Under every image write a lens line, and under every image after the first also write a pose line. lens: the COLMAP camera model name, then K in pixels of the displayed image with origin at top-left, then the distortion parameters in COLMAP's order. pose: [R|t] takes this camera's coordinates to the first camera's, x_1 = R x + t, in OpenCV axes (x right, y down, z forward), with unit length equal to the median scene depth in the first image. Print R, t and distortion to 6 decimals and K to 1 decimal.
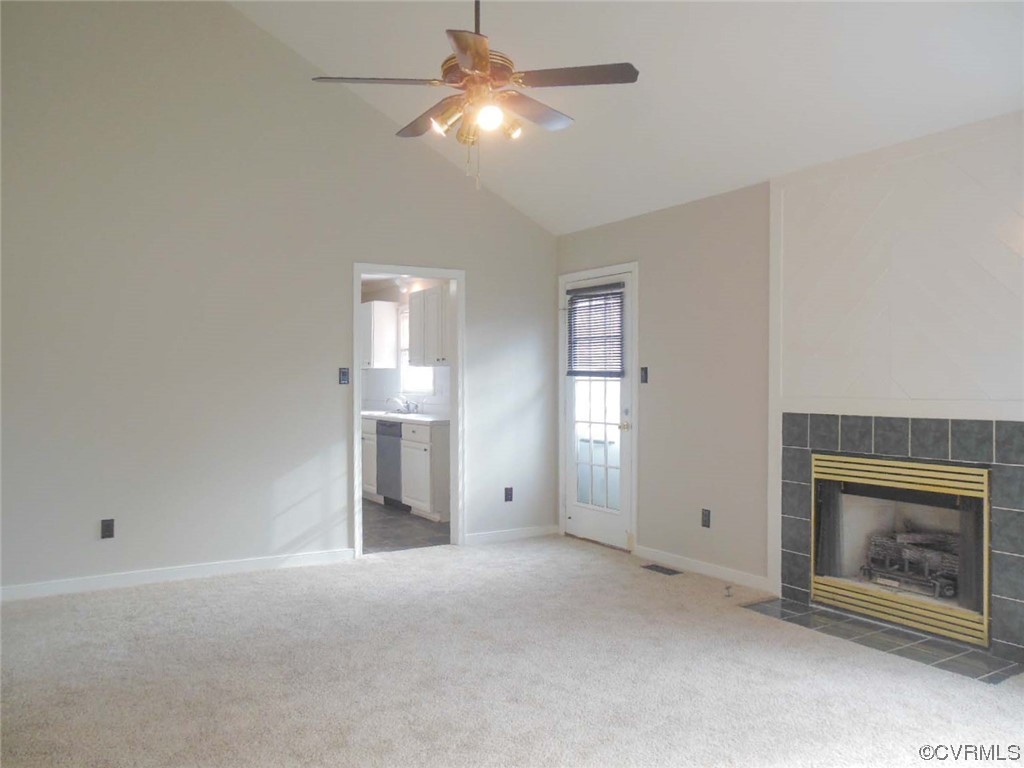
lens RADIAL K [[794.8, 0, 512.0], [0, 794.8, 384.0], [0, 0, 1]] dist [0.004635, 0.002220]
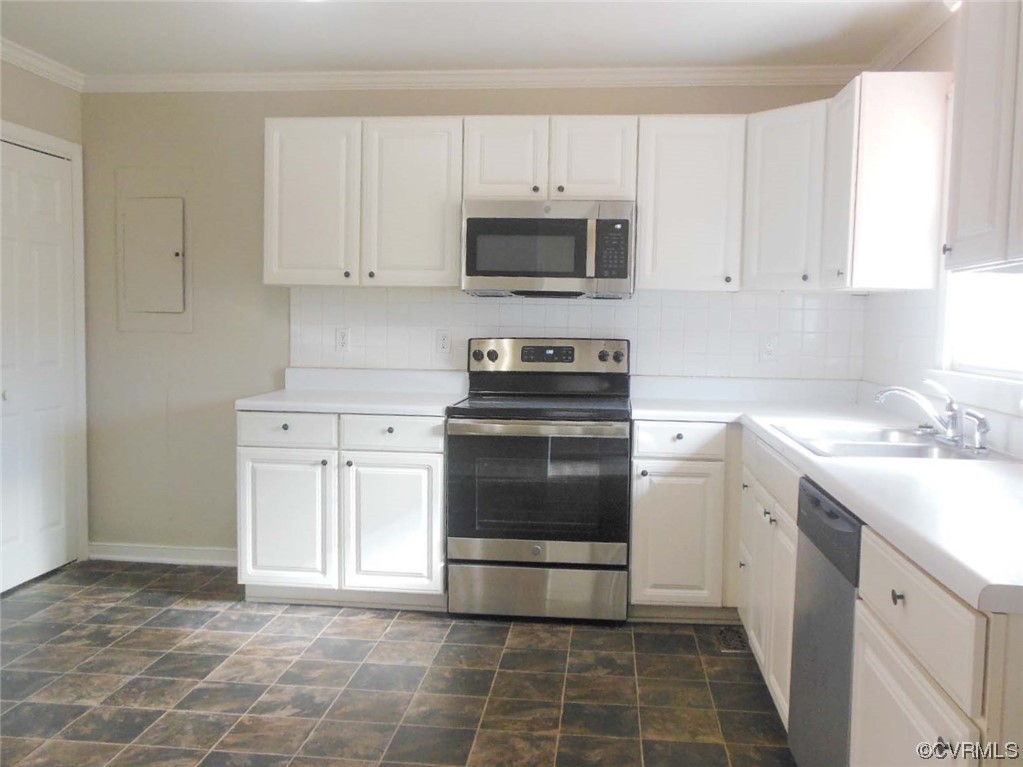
lens RADIAL K [[937.6, 0, 511.5], [0, 937.6, 383.5], [0, 0, 1]] dist [-0.056845, 0.000451]
pose [[0.791910, 0.060345, -0.607649, -0.056439], [-0.024440, 0.997440, 0.067204, -0.003914], [0.610149, -0.038369, 0.791357, 0.655130]]
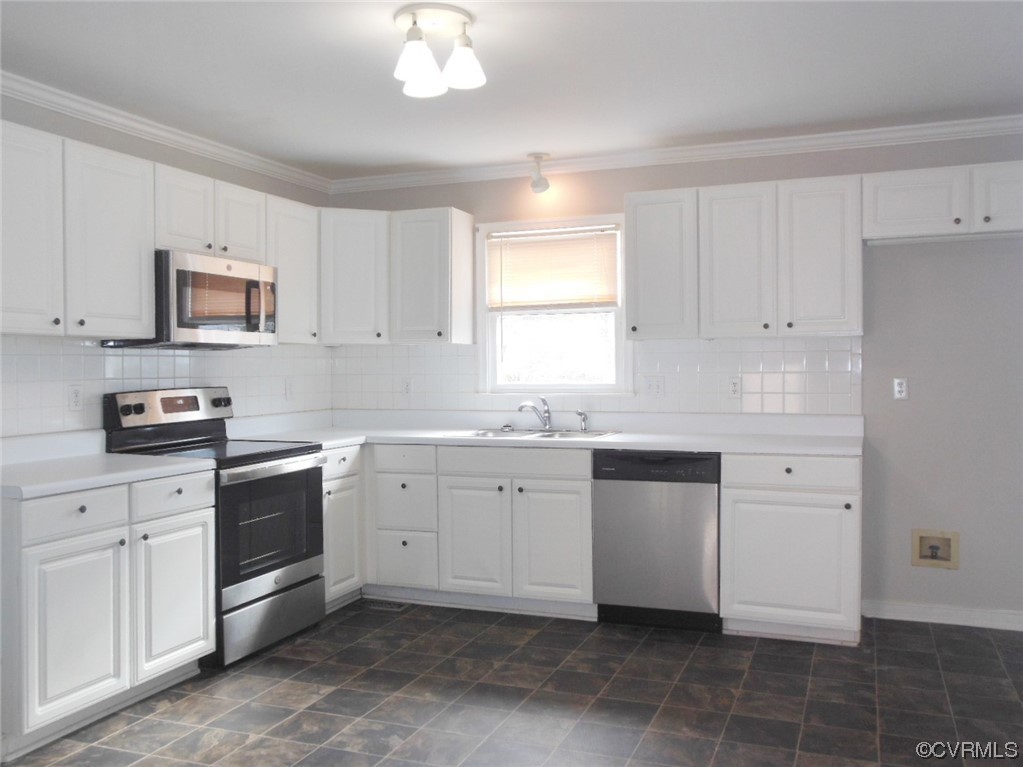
lens RADIAL K [[912.4, 0, 511.5], [0, 912.4, 383.5], [0, 0, 1]] dist [0.008812, 0.005235]
pose [[0.799704, -0.013405, 0.600245, -0.514085], [0.008259, 0.999902, 0.011326, -0.001733], [-0.600338, -0.004100, 0.799736, 0.553633]]
